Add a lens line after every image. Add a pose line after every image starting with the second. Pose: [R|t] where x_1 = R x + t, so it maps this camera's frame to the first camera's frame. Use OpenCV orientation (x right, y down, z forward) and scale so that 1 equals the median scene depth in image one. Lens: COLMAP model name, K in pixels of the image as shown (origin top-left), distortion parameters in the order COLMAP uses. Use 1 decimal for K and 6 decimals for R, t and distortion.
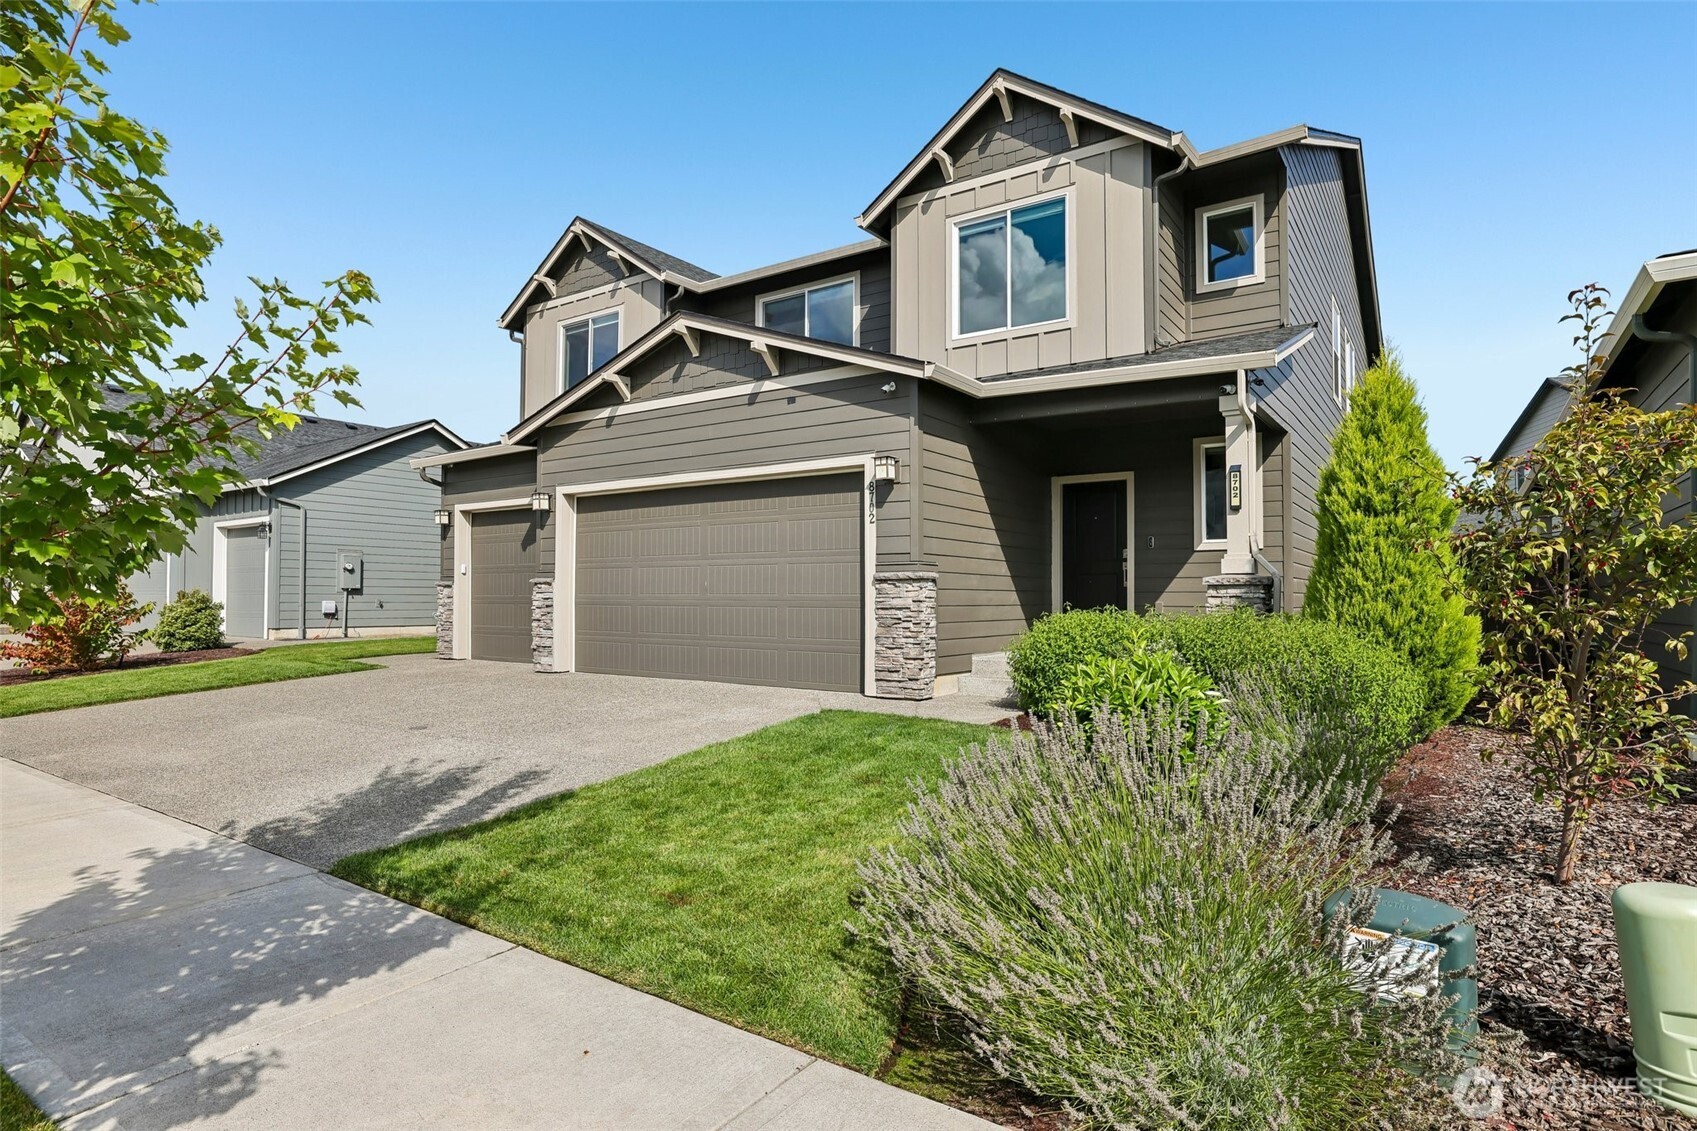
lens RADIAL K [[893.7, 0, 836.2], [0, 893.7, 572.8], [0, 0, 1]] dist [-0.002918, -0.000249]
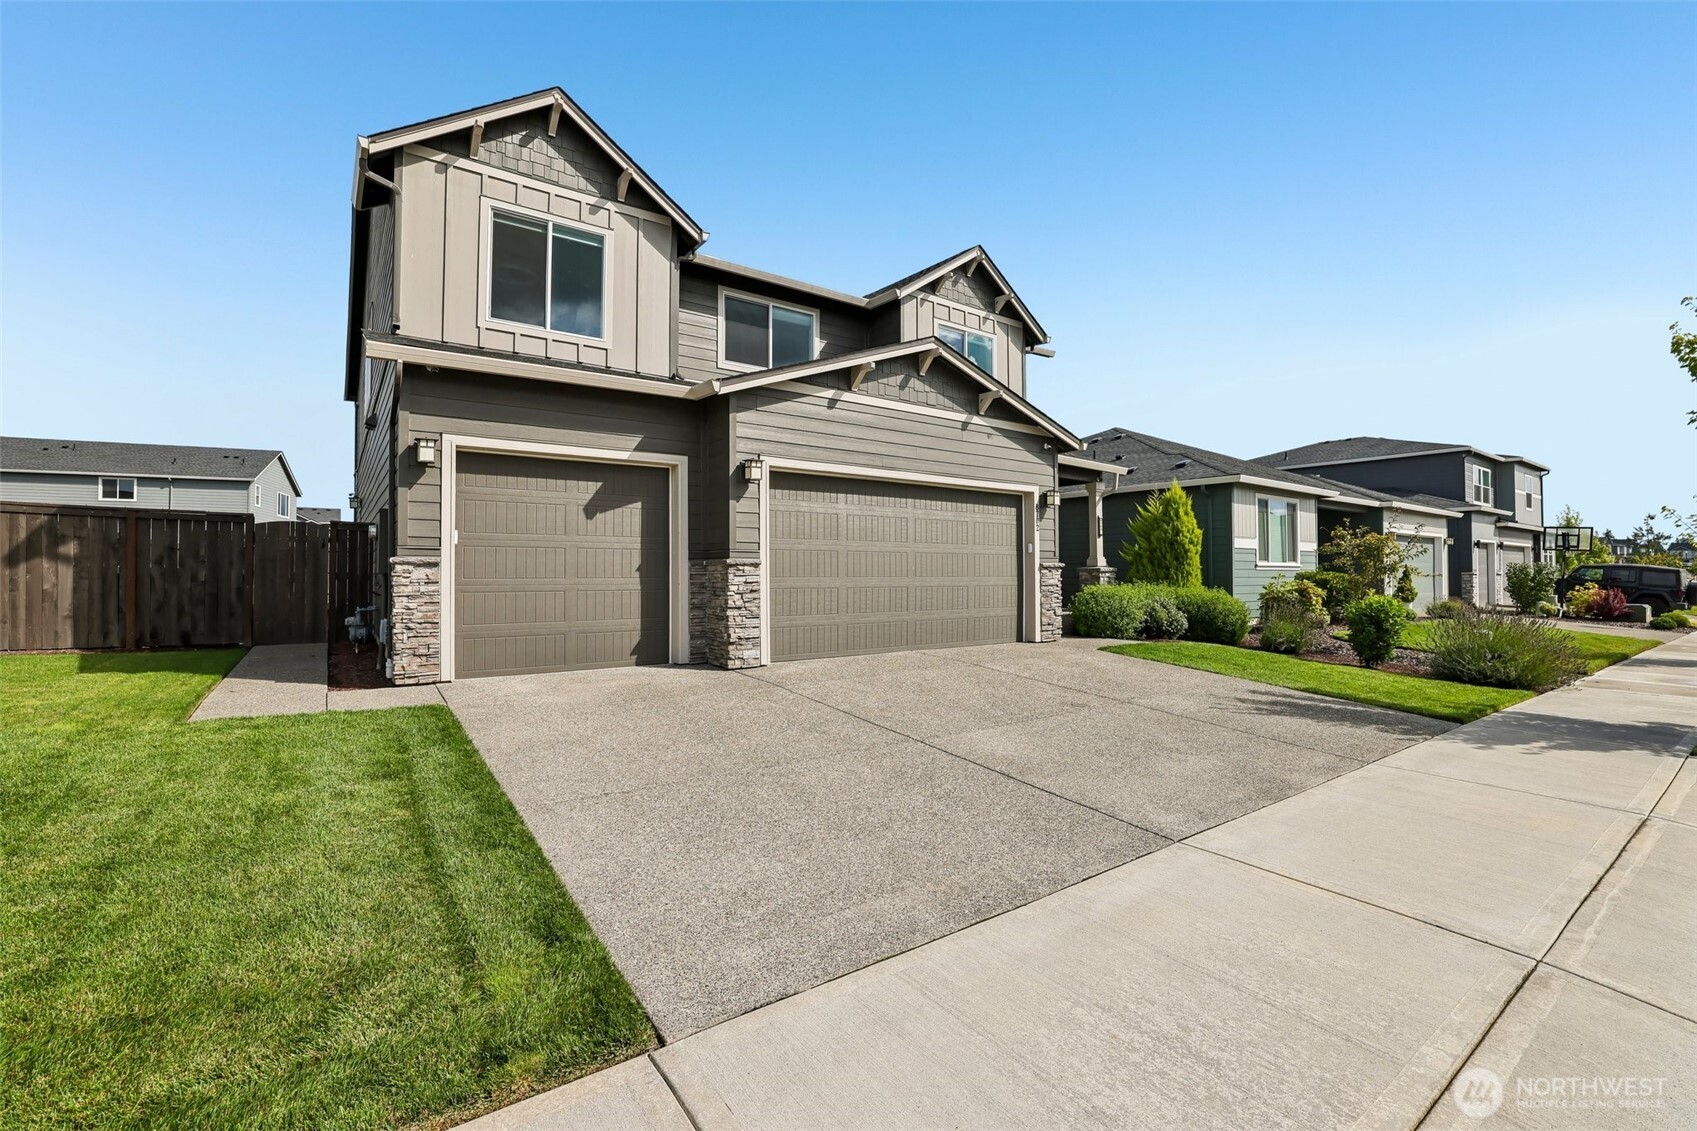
lens RADIAL K [[746.9, 0, 845.1], [0, 746.9, 561.2], [0, 0, 1]] dist [-0.036295, 0.010291]
pose [[0.332628, 0.017542, 0.942895, -1.153874], [-0.021380, 0.999710, -0.011057, 0.016933], [-0.942816, -0.016481, 0.332907, 0.792312]]
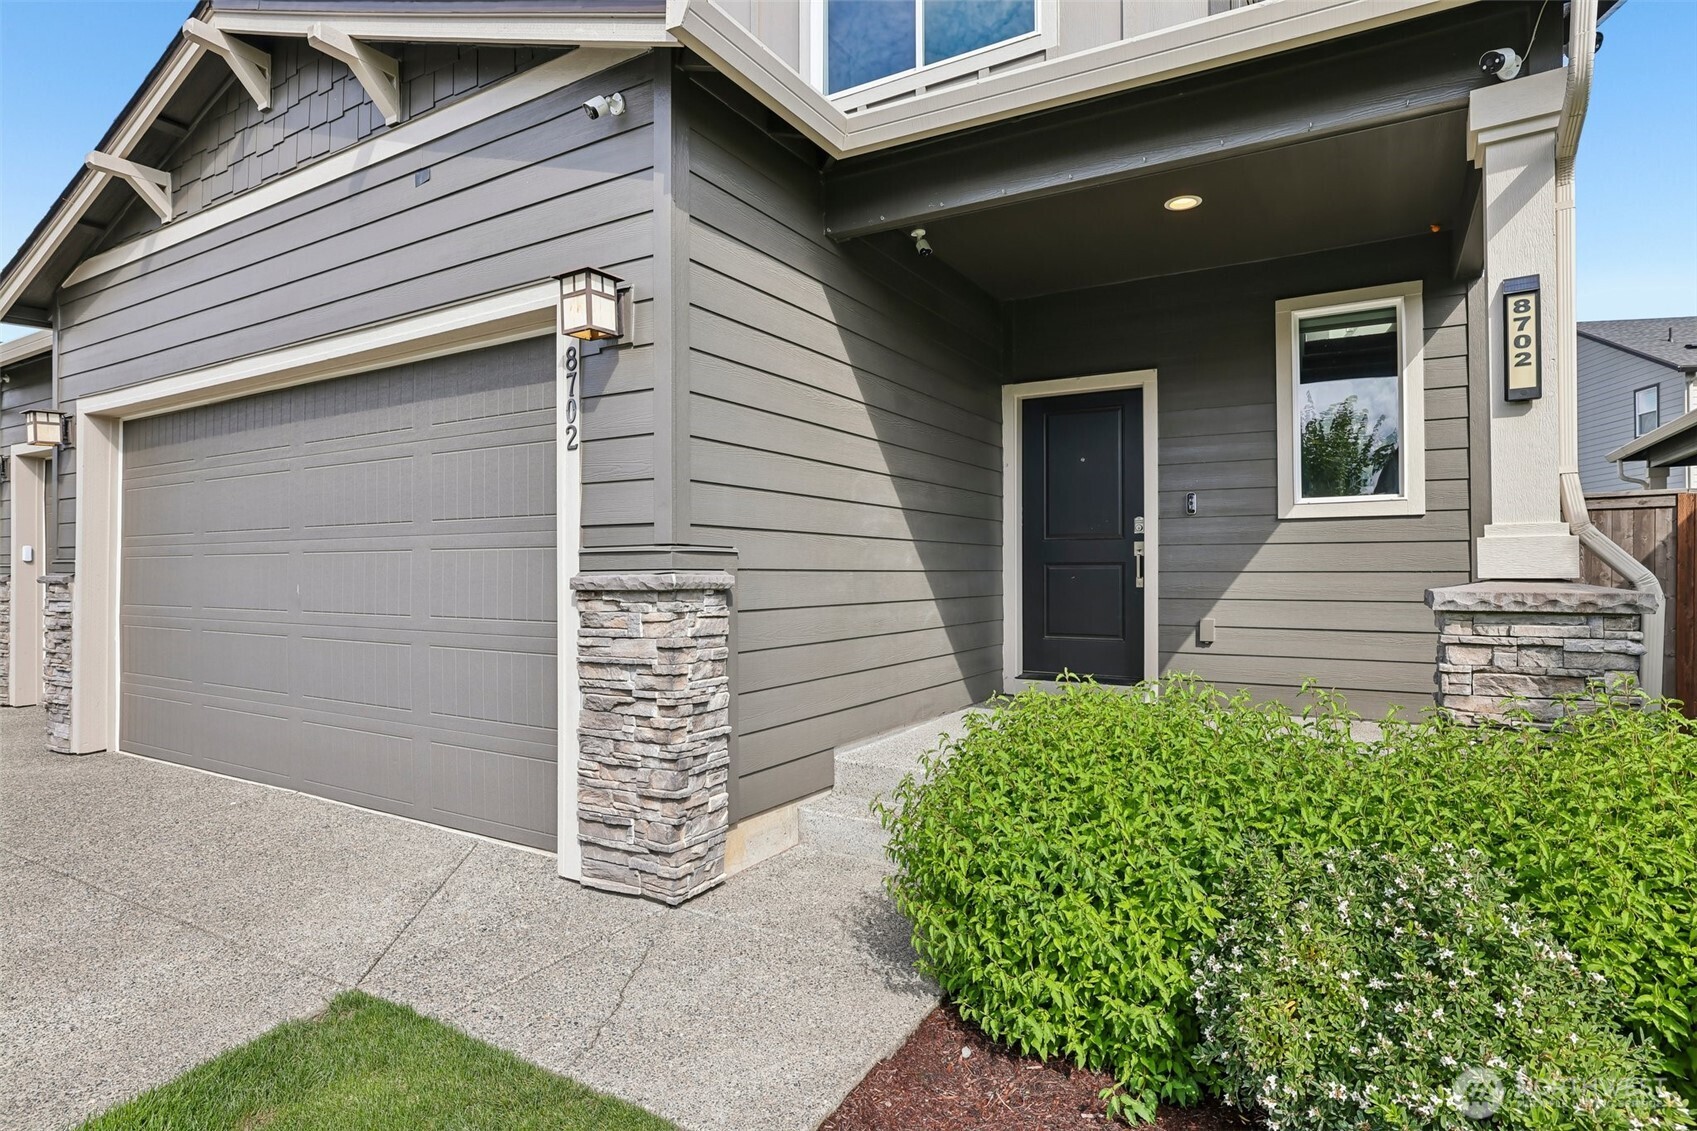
lens RADIAL K [[877.3, 0, 851.6], [0, 877.3, 556.1], [0, 0, 1]] dist [0.001271, 0.000273]
pose [[0.996805, -0.004201, 0.079757, 0.119954], [0.003290, 0.999928, 0.011554, -0.010484], [-0.079800, -0.011255, 0.996747, 0.533997]]
